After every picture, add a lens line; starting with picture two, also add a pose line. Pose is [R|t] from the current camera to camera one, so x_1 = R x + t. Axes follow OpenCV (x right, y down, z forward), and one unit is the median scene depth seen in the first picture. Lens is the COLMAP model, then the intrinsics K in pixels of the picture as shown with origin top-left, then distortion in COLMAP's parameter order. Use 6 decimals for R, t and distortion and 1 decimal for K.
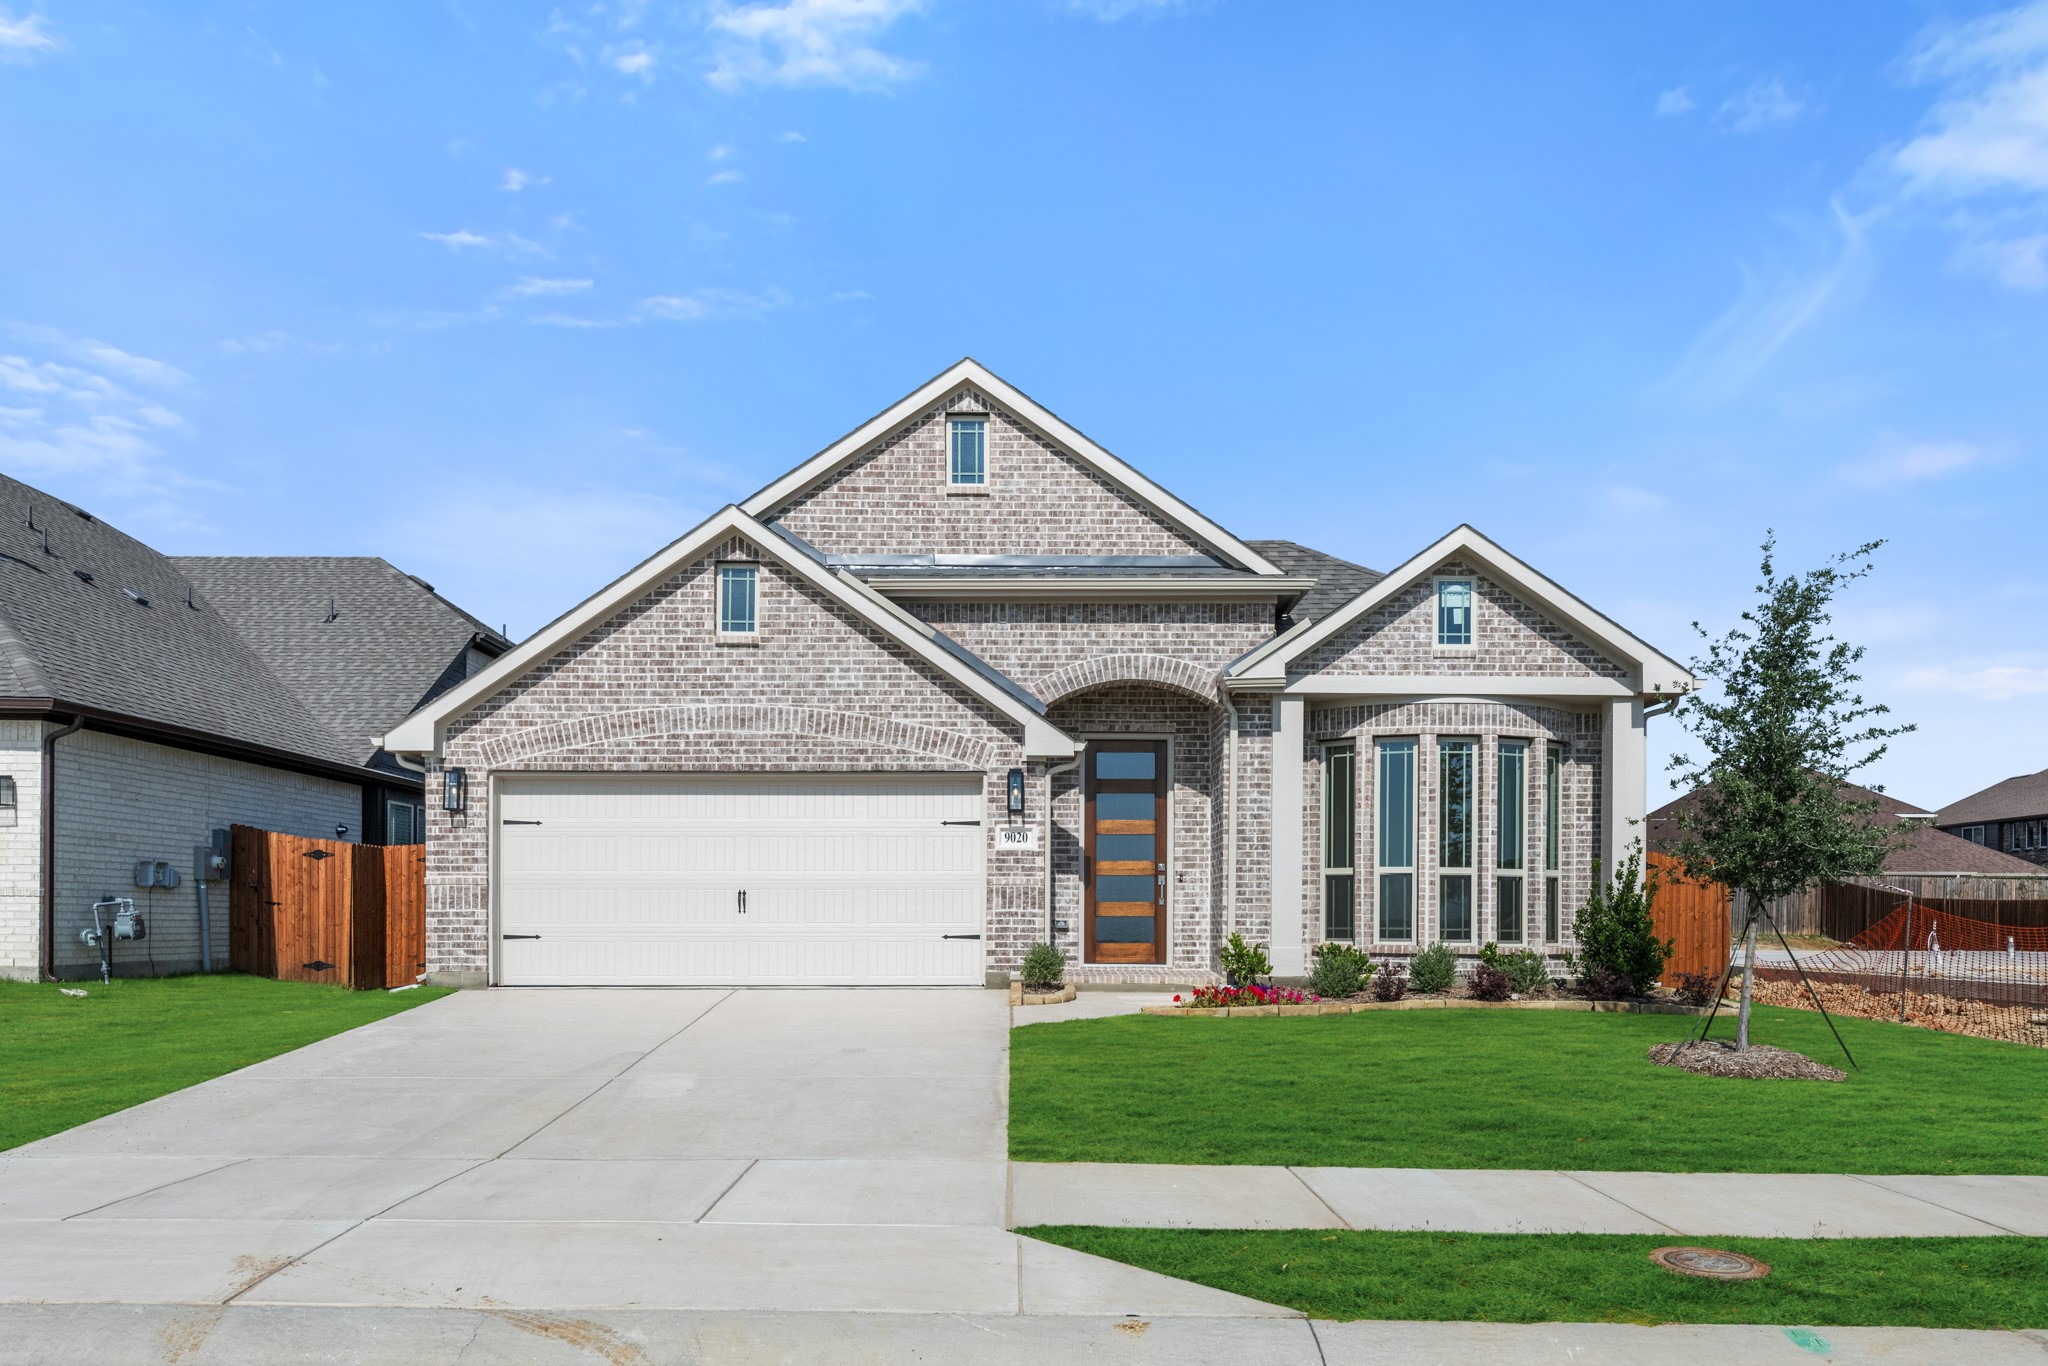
lens RADIAL K [[1097.6, 0, 1024.0], [0, 1097.6, 719.7], [0, 0, 1]] dist [0.000617, 0.000311]
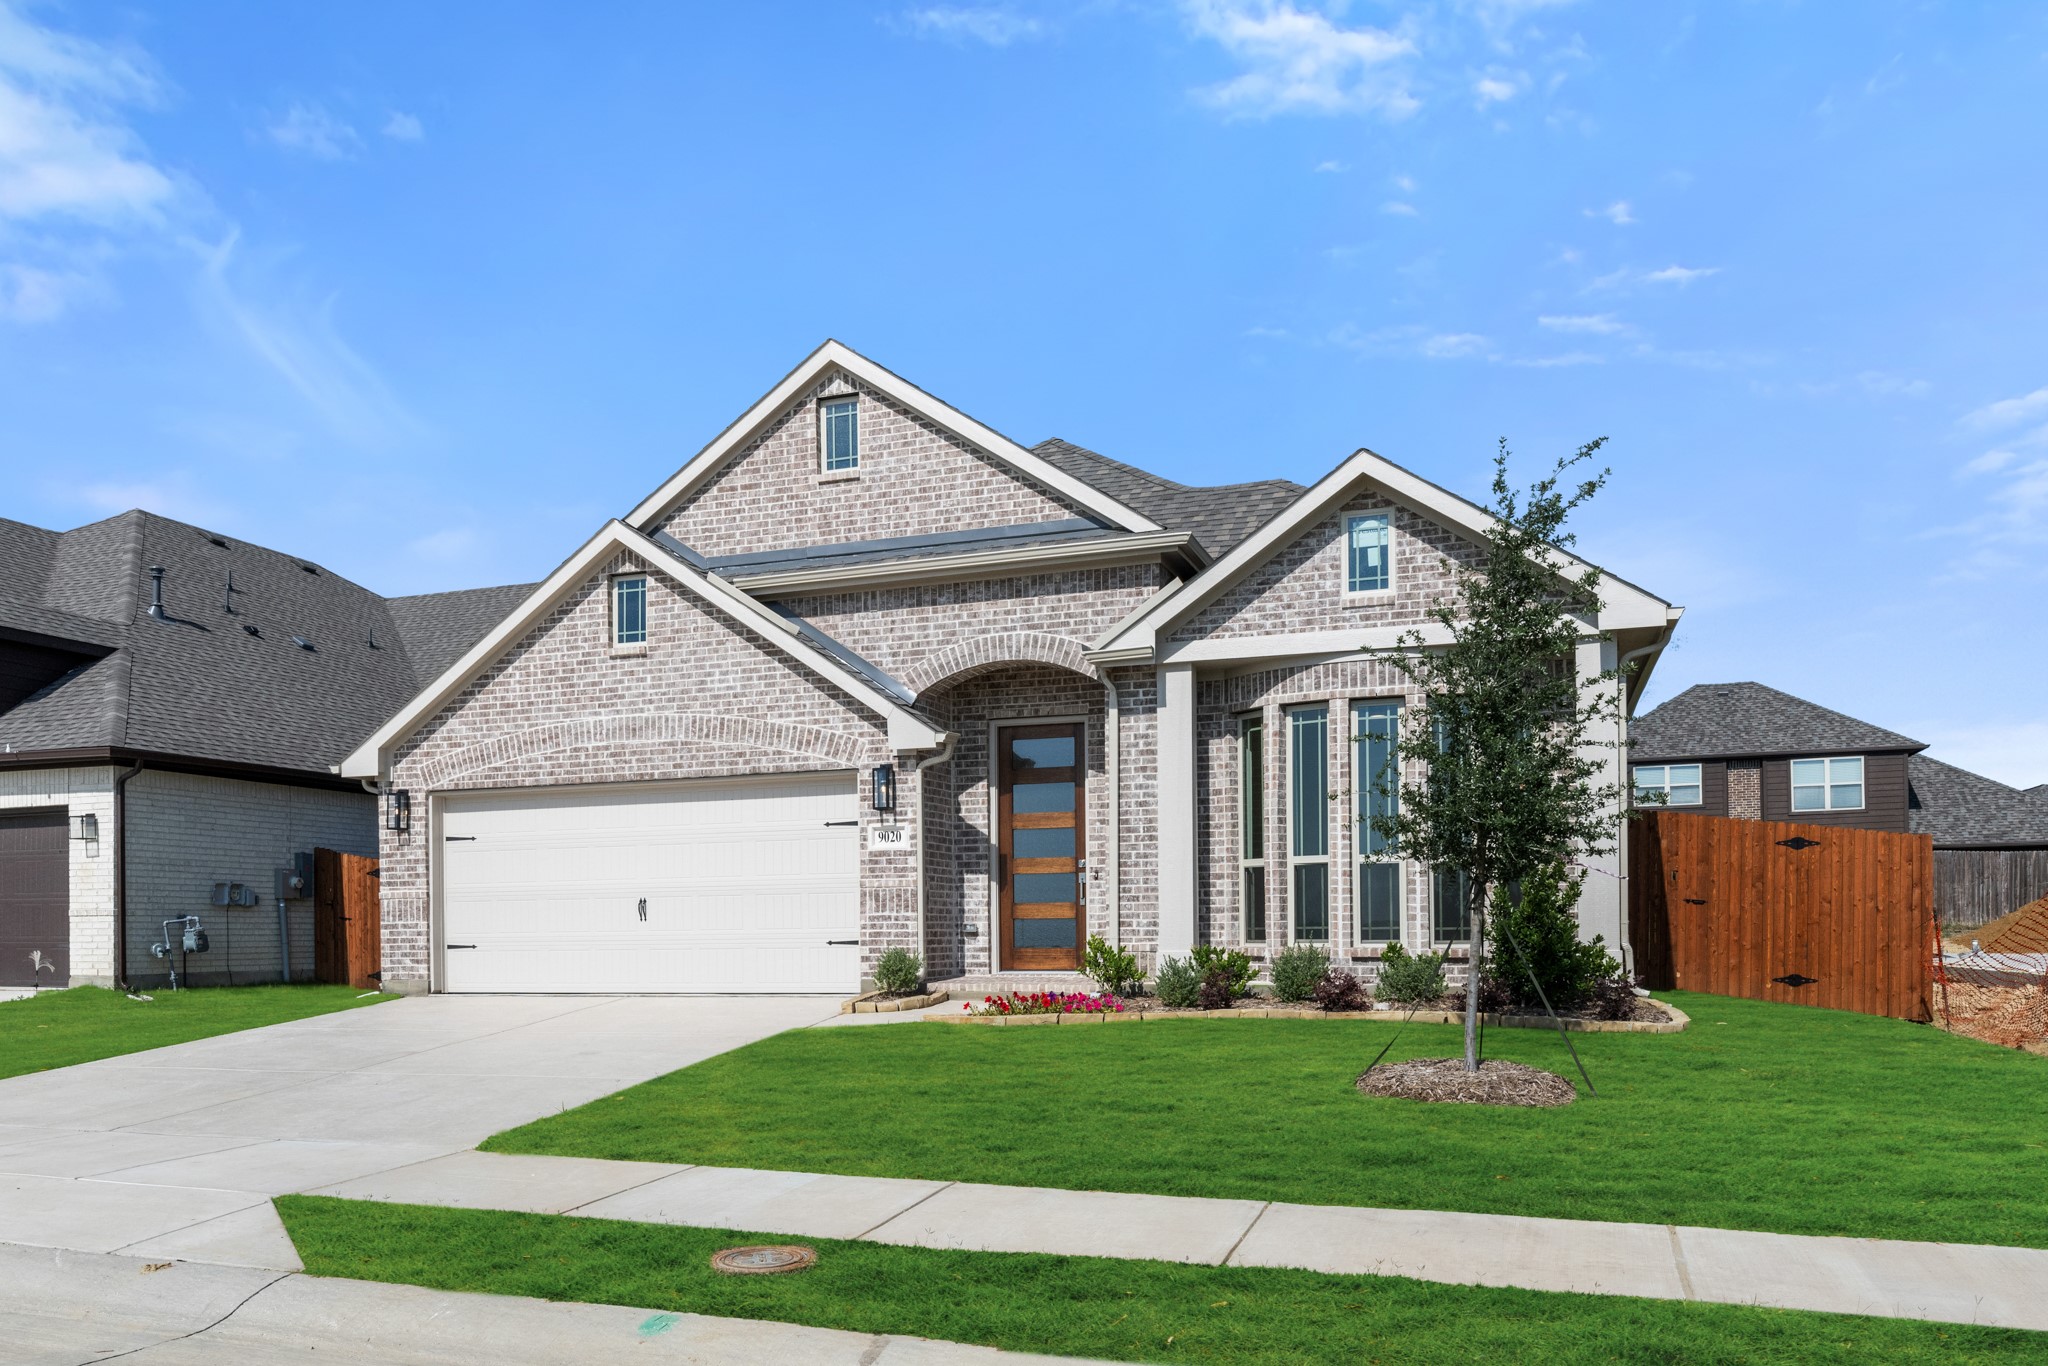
lens RADIAL K [[1259.0, 0, 1024.0], [0, 1259.0, 683.0], [0, 0, 1]] dist [-0.000523, 0.000689]
pose [[0.954966, -0.069523, -0.288455, 0.418241], [0.065938, 0.997578, -0.022139, 0.006521], [0.289296, 0.002122, 0.957237, -0.006231]]
